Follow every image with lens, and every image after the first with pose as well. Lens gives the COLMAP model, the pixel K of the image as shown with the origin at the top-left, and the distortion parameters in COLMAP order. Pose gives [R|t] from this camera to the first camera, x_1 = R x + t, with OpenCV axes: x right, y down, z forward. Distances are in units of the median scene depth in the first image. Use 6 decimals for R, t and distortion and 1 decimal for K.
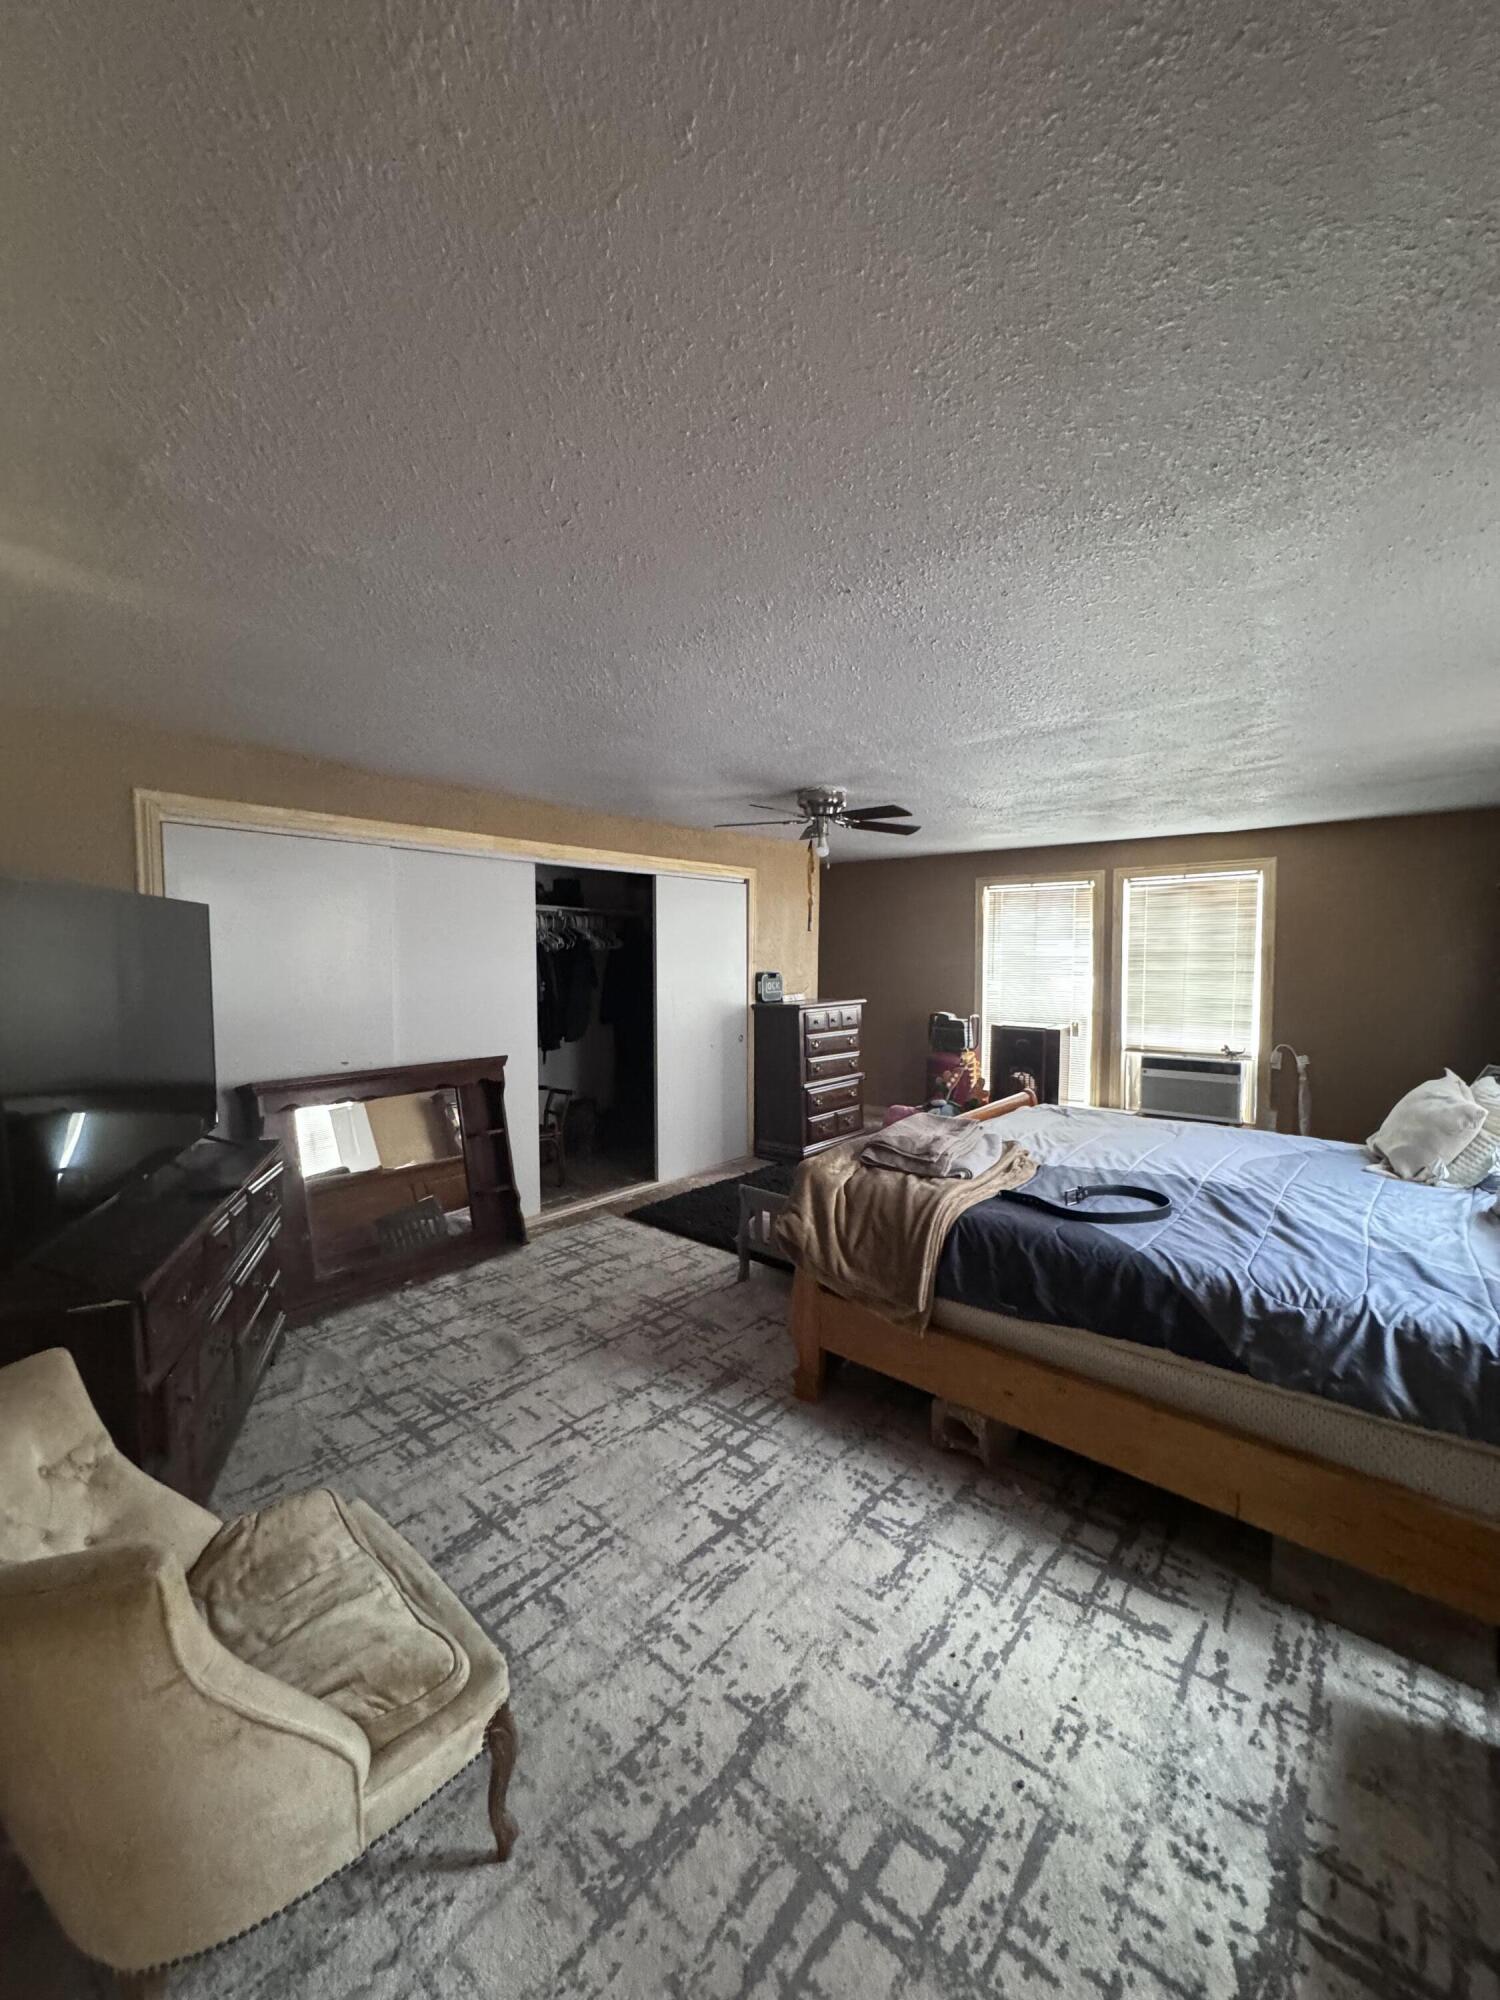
lens RADIAL K [[798.3, 0, 760.5], [0, 798.3, 998.8], [0, 0, 1]] dist [-0.006075, 0.001106]
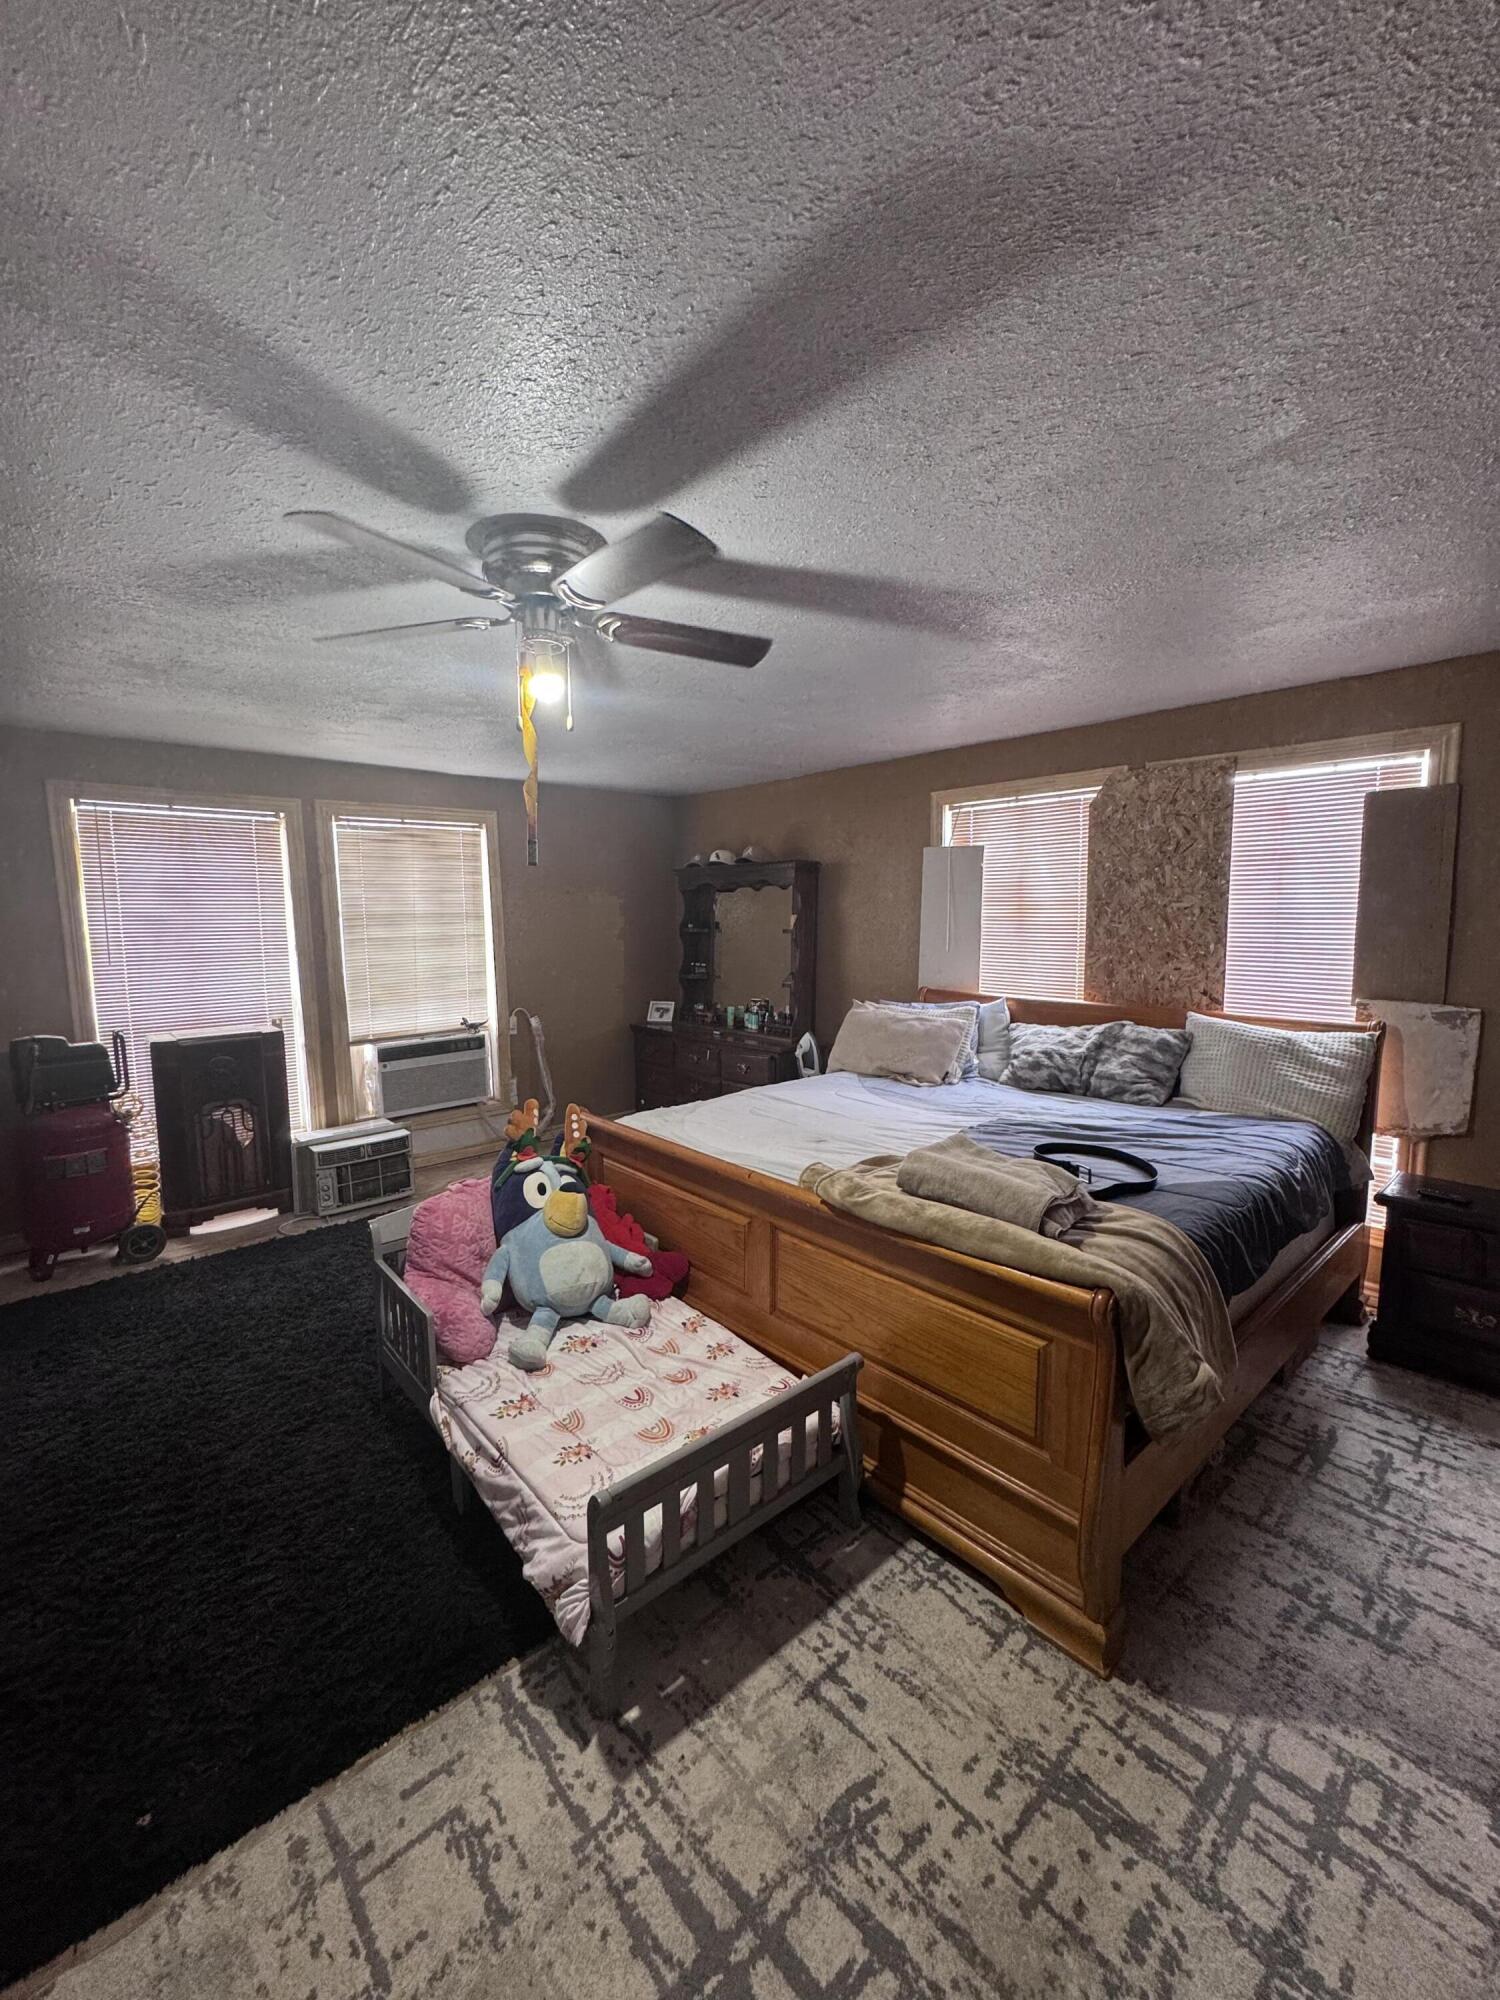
lens RADIAL K [[798.3, 0, 742.9], [0, 798.3, 997.5], [0, 0, 1]] dist [-0.006075, 0.001106]
pose [[0.146795, -0.109638, 0.983072, -0.655135], [0.070615, 0.992464, 0.100141, -0.085674], [-0.986643, 0.054719, 0.153431, 1.477445]]
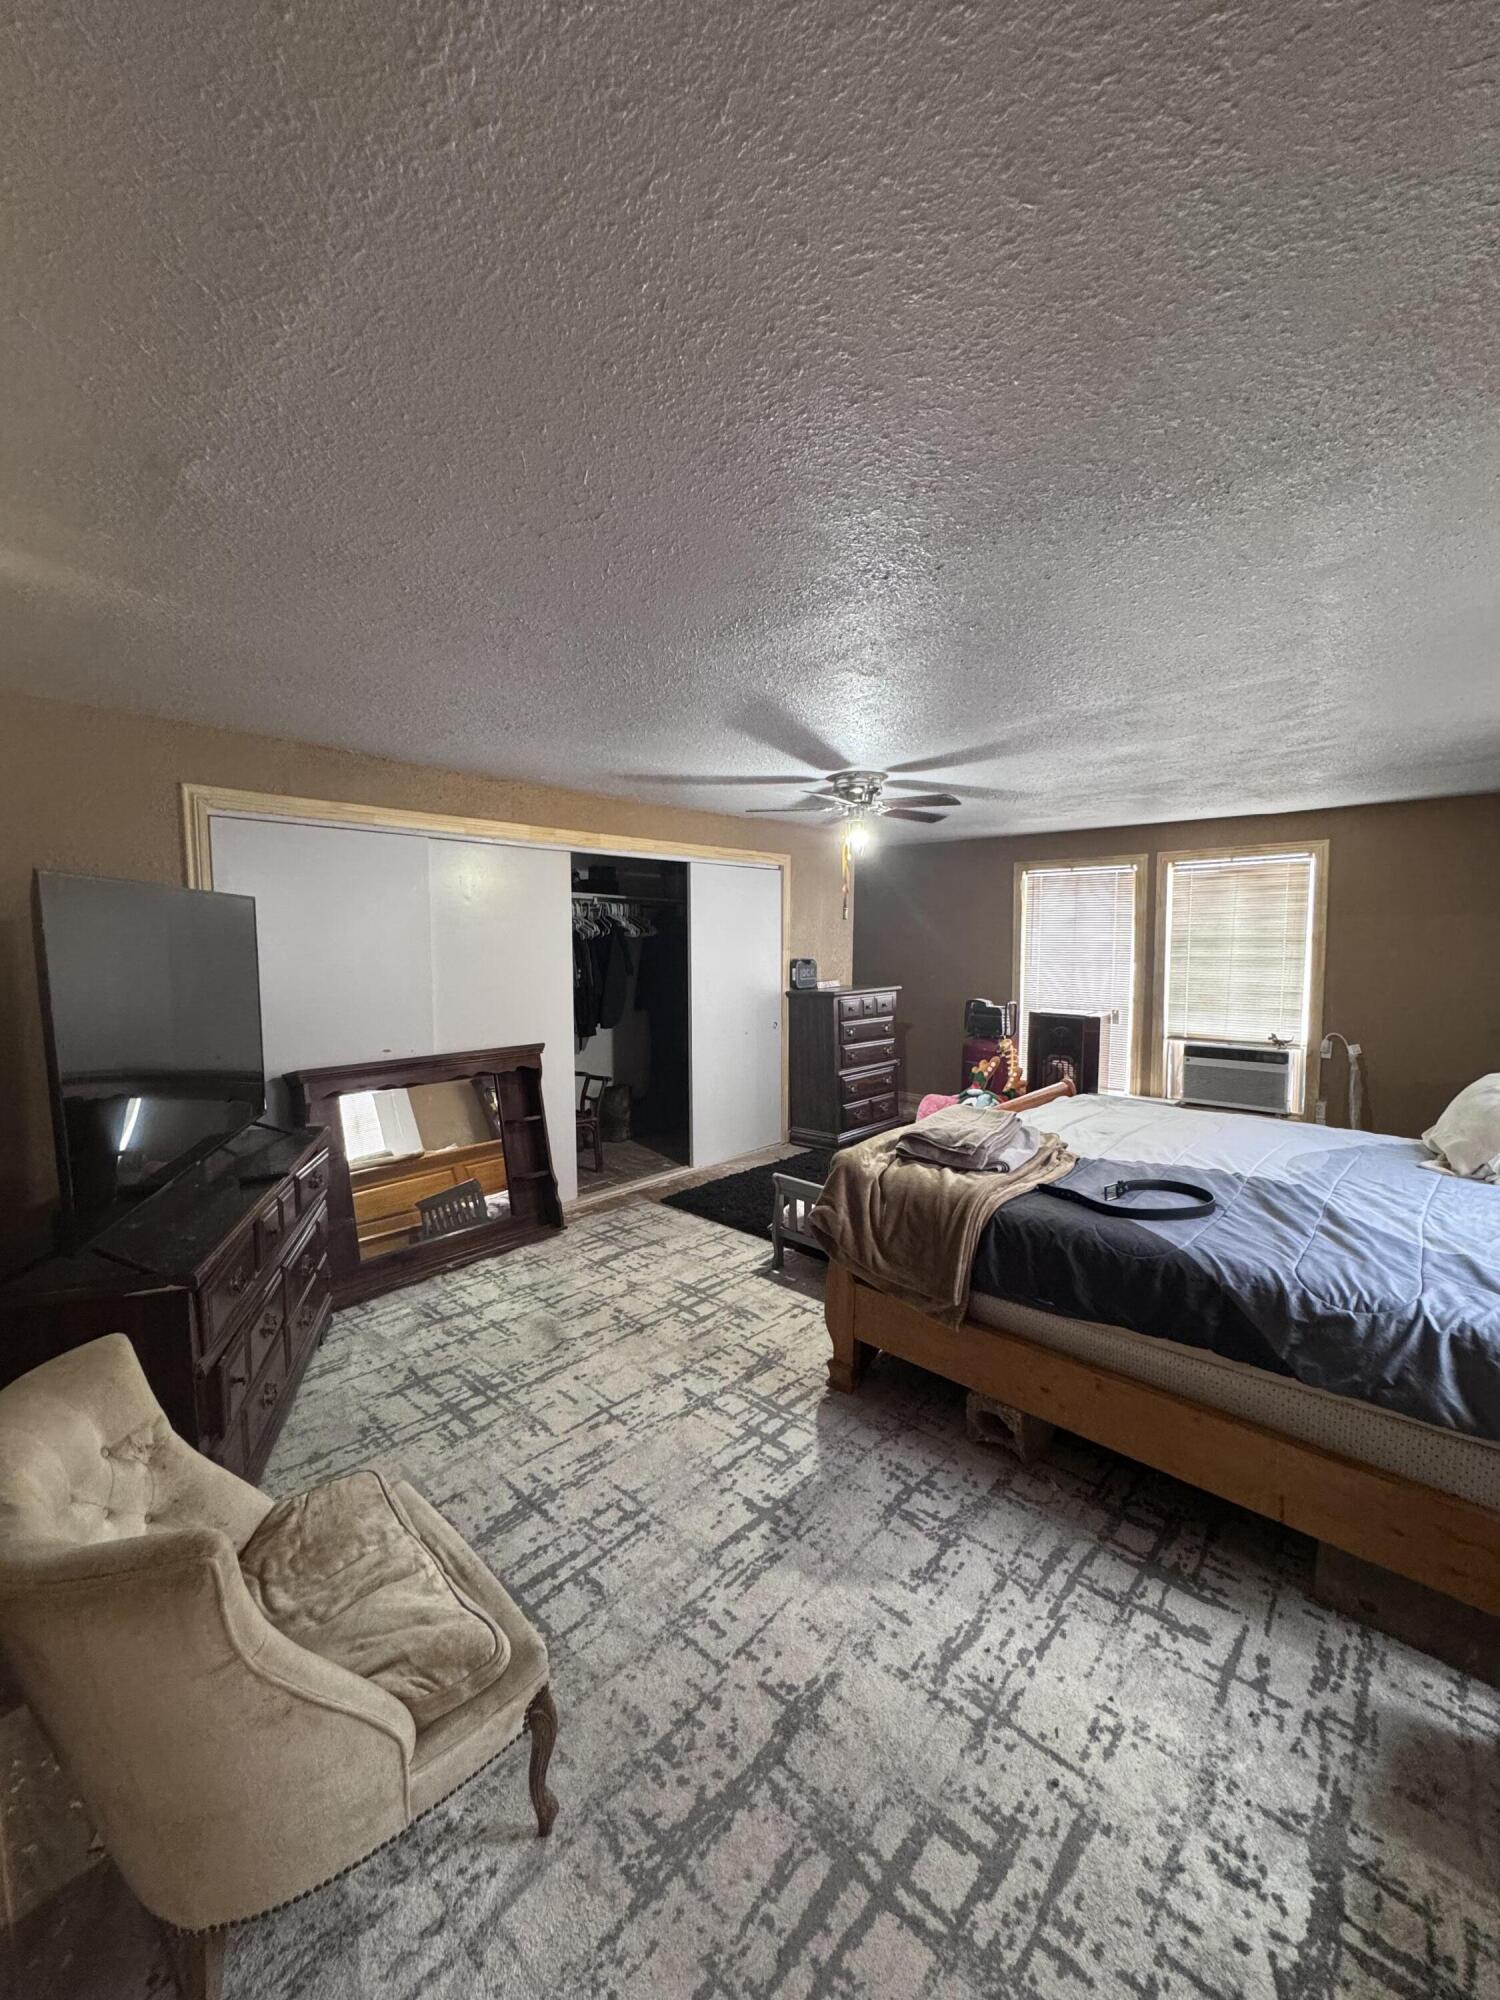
lens RADIAL K [[798.3, 0, 760.2], [0, 798.3, 998.3], [0, 0, 1]] dist [-0.006075, 0.001106]
pose [[0.999067, 0.000894, -0.043181, -0.000682], [-0.000031, 0.999801, 0.019971, -0.011534], [0.043191, -0.019951, 0.998868, 0.004486]]
